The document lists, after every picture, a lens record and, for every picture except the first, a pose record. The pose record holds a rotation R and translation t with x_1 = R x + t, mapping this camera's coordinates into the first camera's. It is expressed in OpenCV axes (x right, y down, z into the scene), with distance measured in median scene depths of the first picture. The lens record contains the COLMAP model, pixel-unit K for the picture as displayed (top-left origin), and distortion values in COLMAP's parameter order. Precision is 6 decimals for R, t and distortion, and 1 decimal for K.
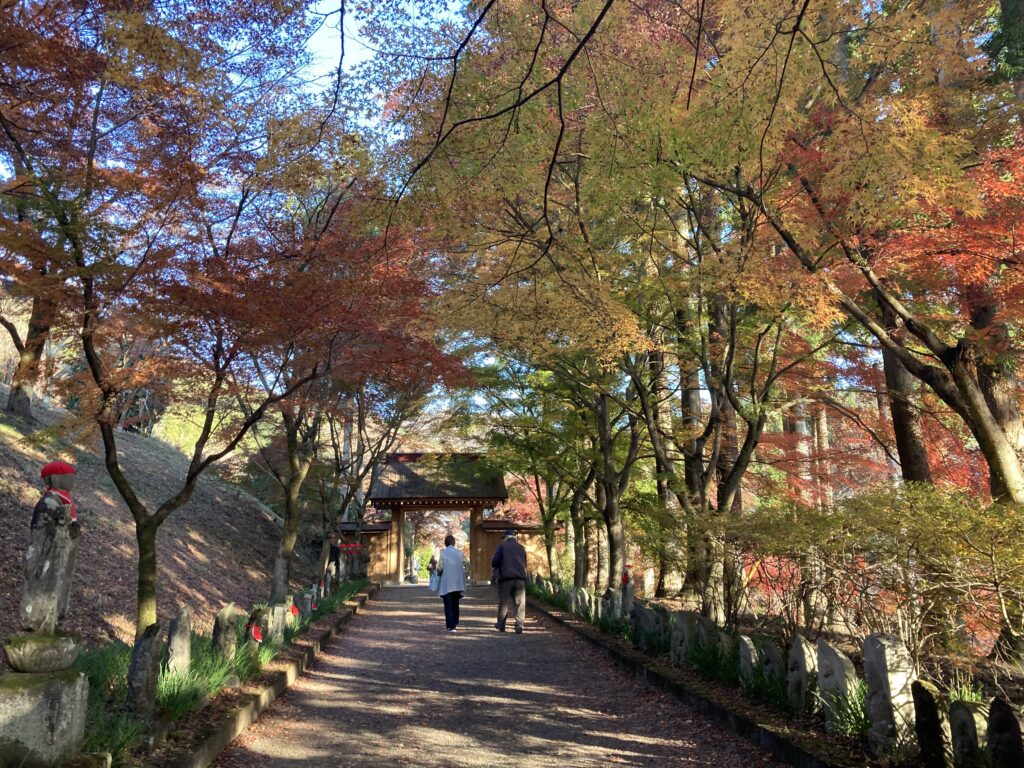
lens RADIAL K [[843.3, 0, 515.6], [0, 843.3, 377.2], [0, 0, 1]] dist [0.034219, -0.031823]
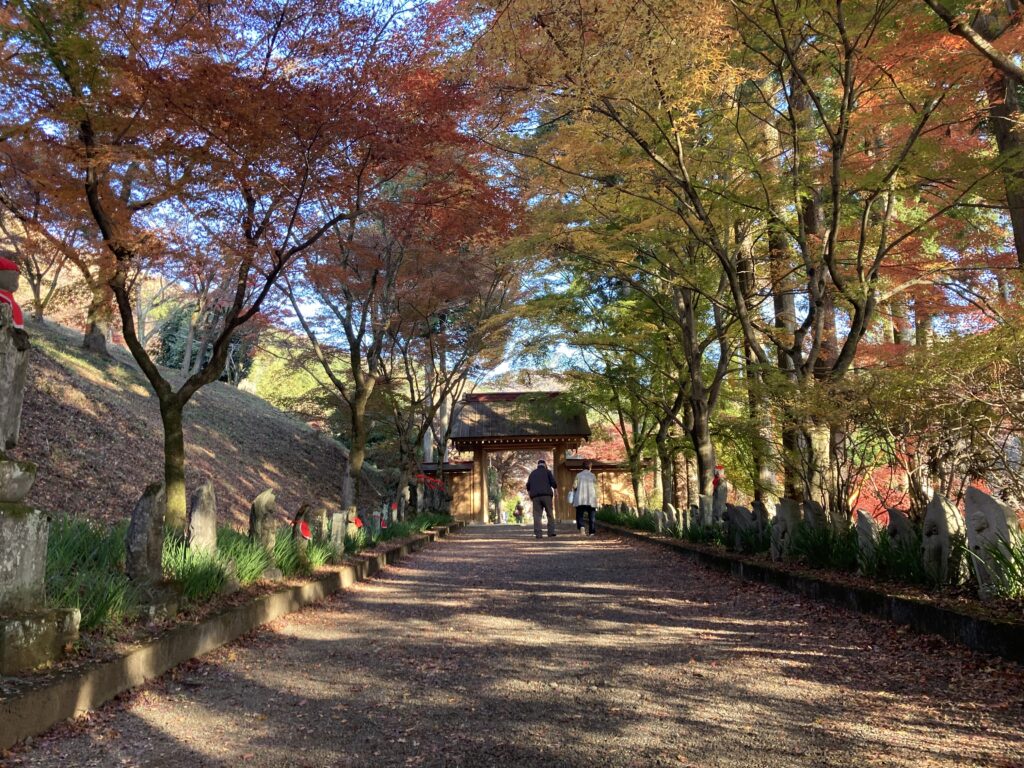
lens RADIAL K [[843.3, 0, 522.6], [0, 843.3, 379.5], [0, 0, 1]] dist [0.034219, -0.031823]
pose [[0.995113, -0.030542, -0.093901, 0.014208], [0.035203, 0.998208, 0.048386, 0.086826], [0.092255, -0.051455, 0.994405, 0.104103]]
